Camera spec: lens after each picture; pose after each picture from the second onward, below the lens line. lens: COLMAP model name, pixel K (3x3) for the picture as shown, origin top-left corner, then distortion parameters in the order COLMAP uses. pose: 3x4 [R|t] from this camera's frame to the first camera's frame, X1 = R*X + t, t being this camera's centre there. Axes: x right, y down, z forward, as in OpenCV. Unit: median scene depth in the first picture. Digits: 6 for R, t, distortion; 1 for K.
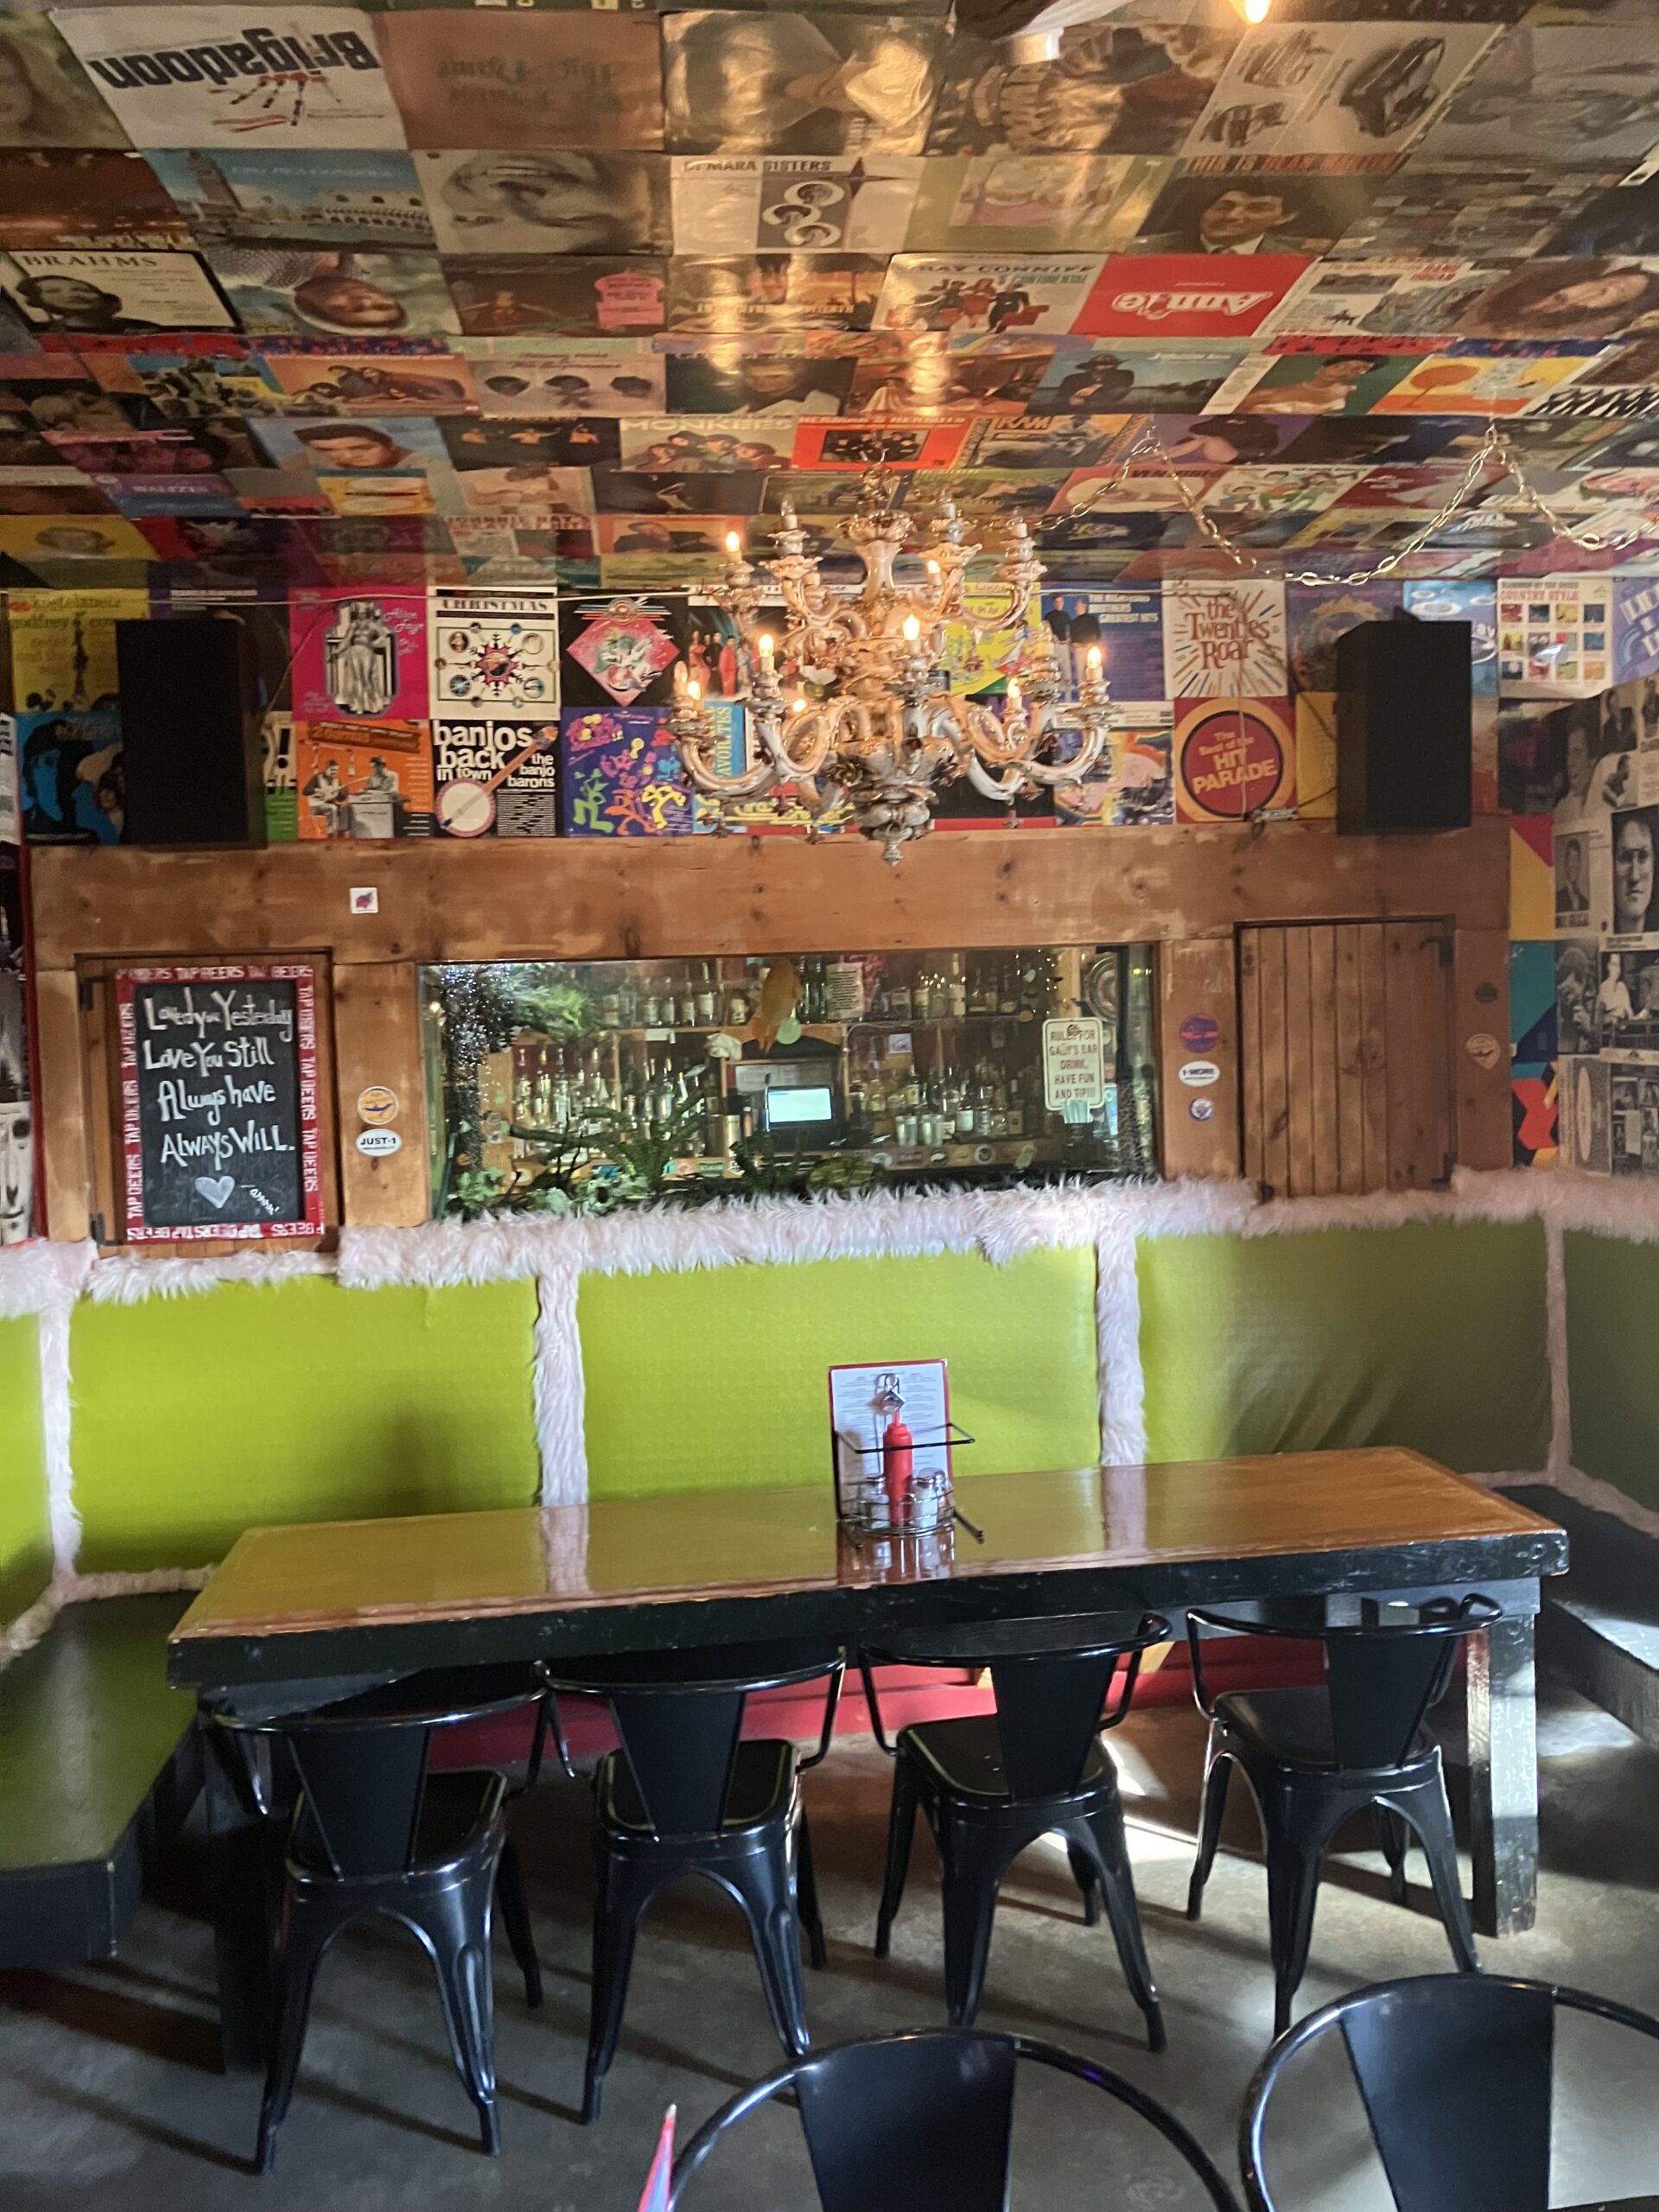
lens RADIAL K [[1819.3, 0, 831.5], [0, 1819.3, 1105.1], [0, 0, 1]] dist [0.000254, -0.016093]
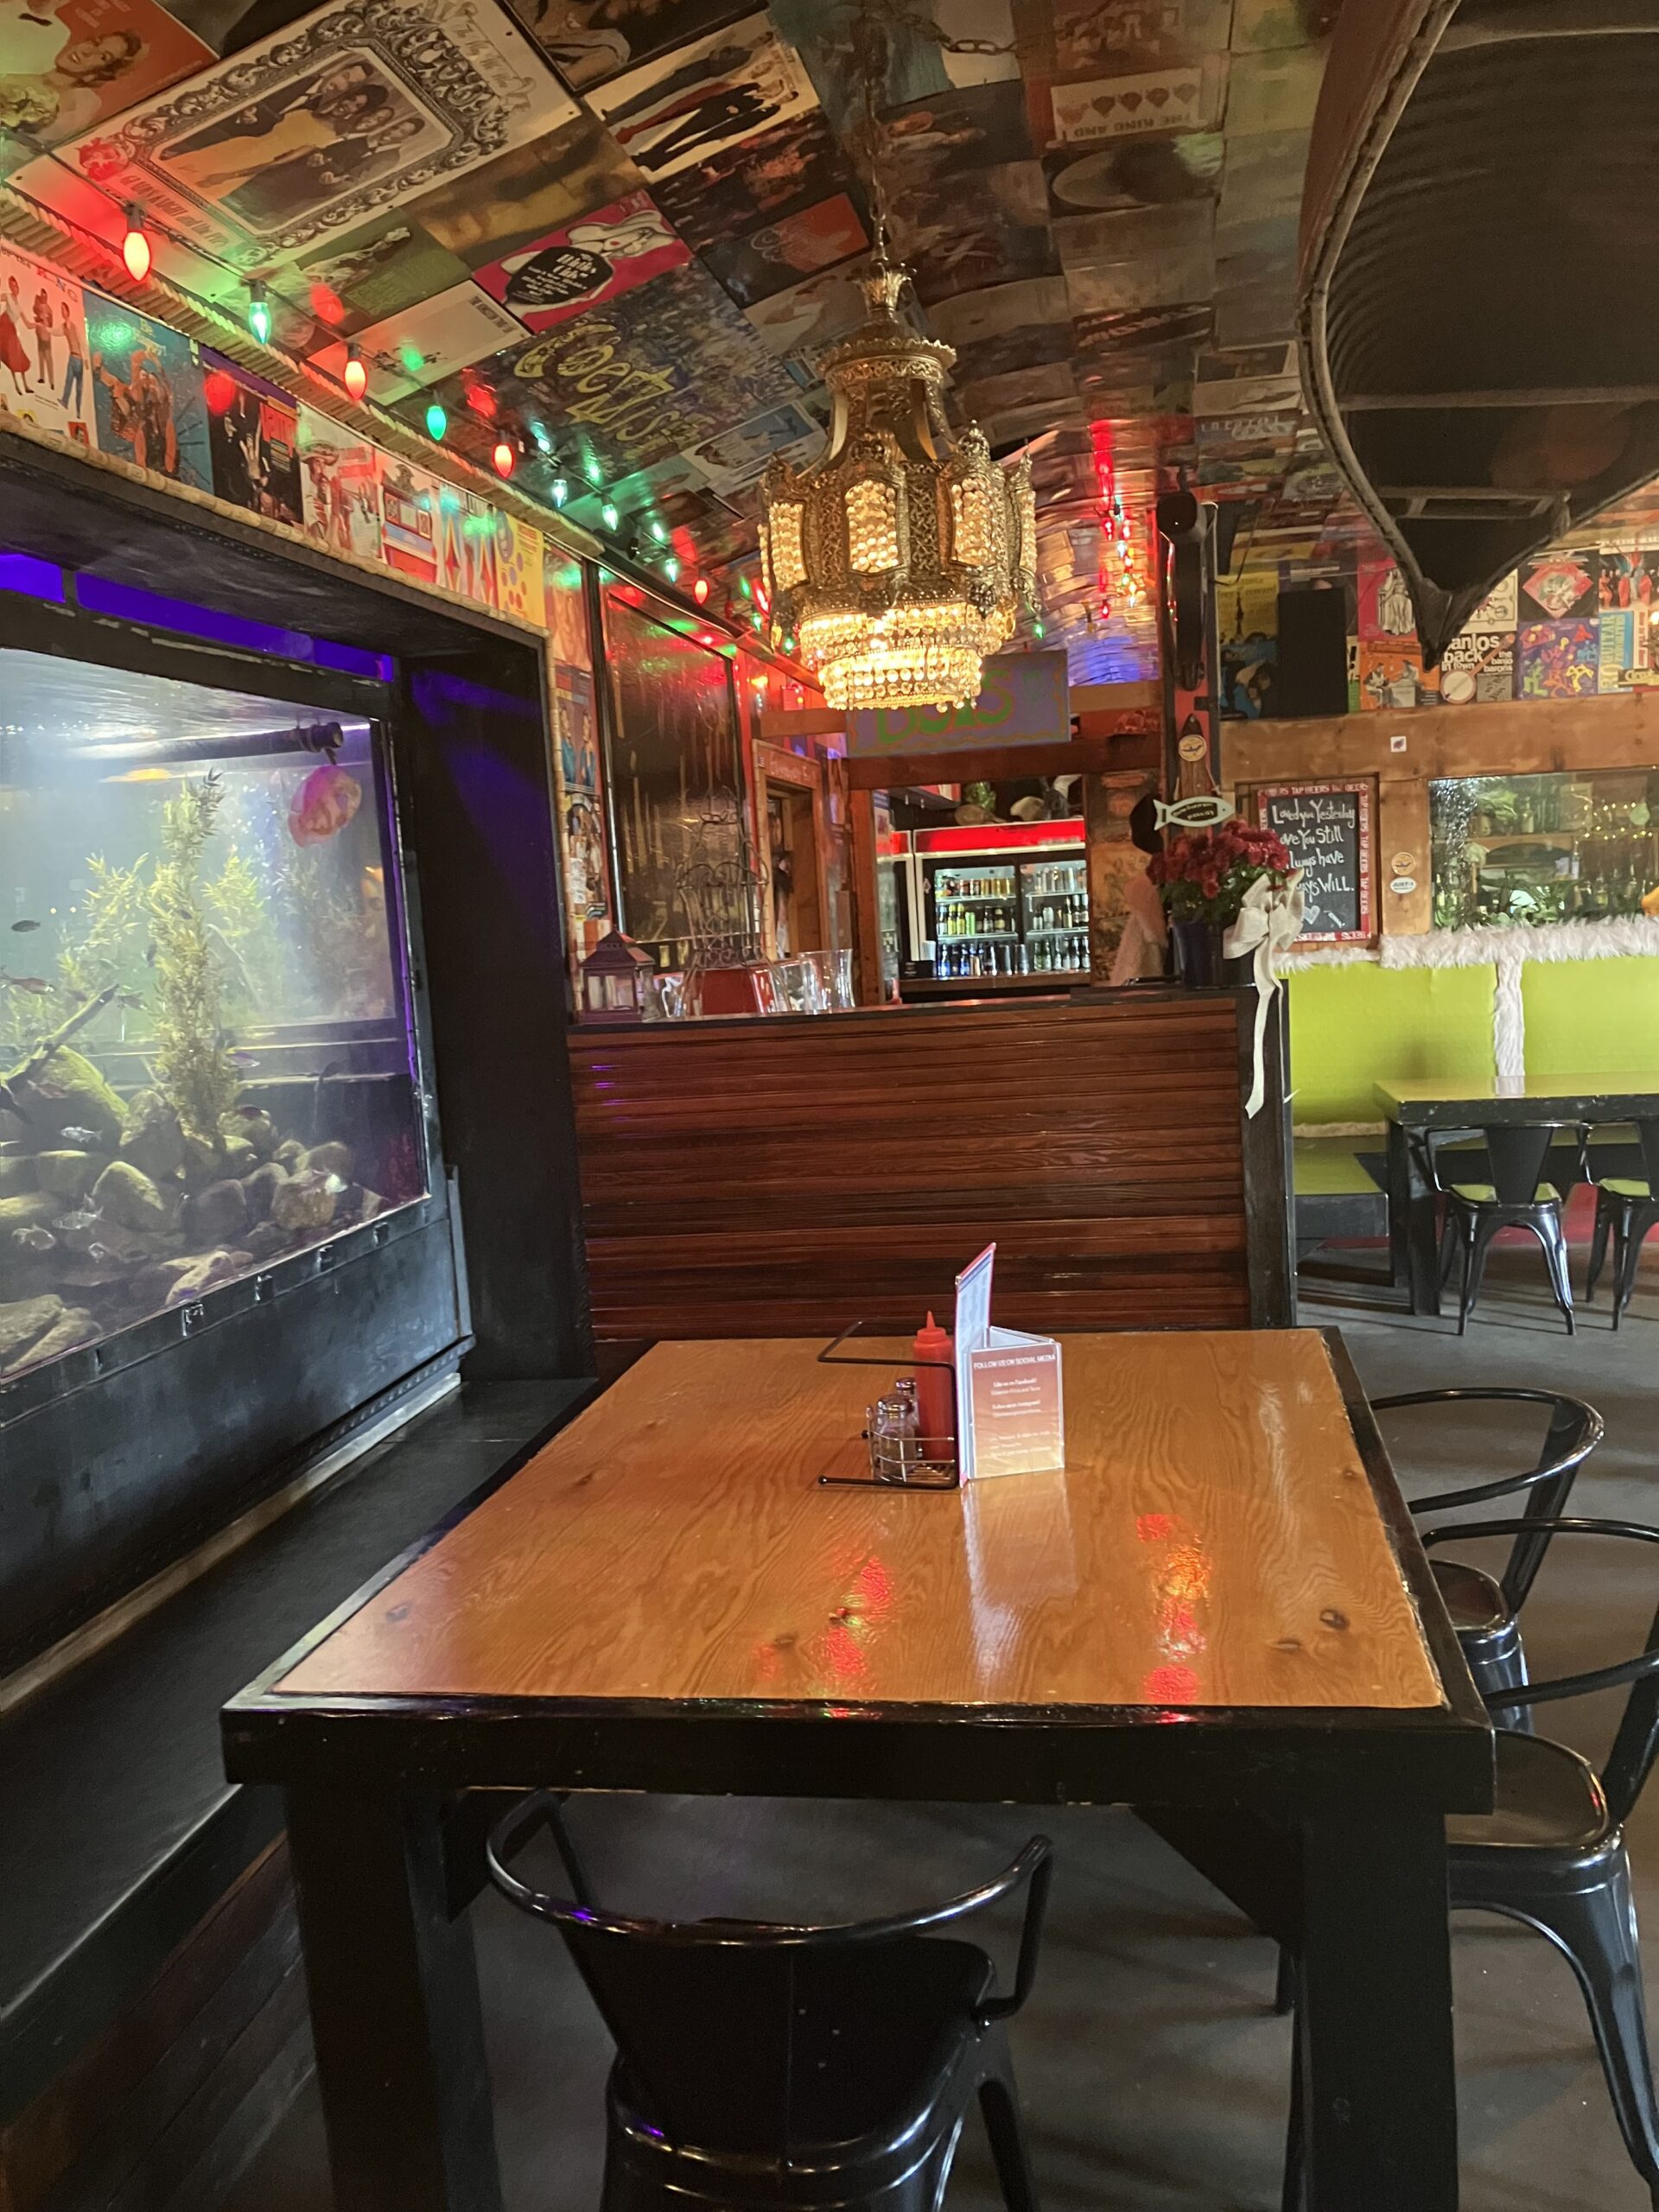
lens RADIAL K [[1819.3, 0, 828.3], [0, 1819.3, 1107.8], [0, 0, 1]] dist [0.000254, -0.016093]
pose [[0.954546, 0.012031, -0.297822, -0.254825], [0.012521, 0.996685, 0.080392, 0.086351], [0.297801, -0.080467, 0.951230, -0.834035]]
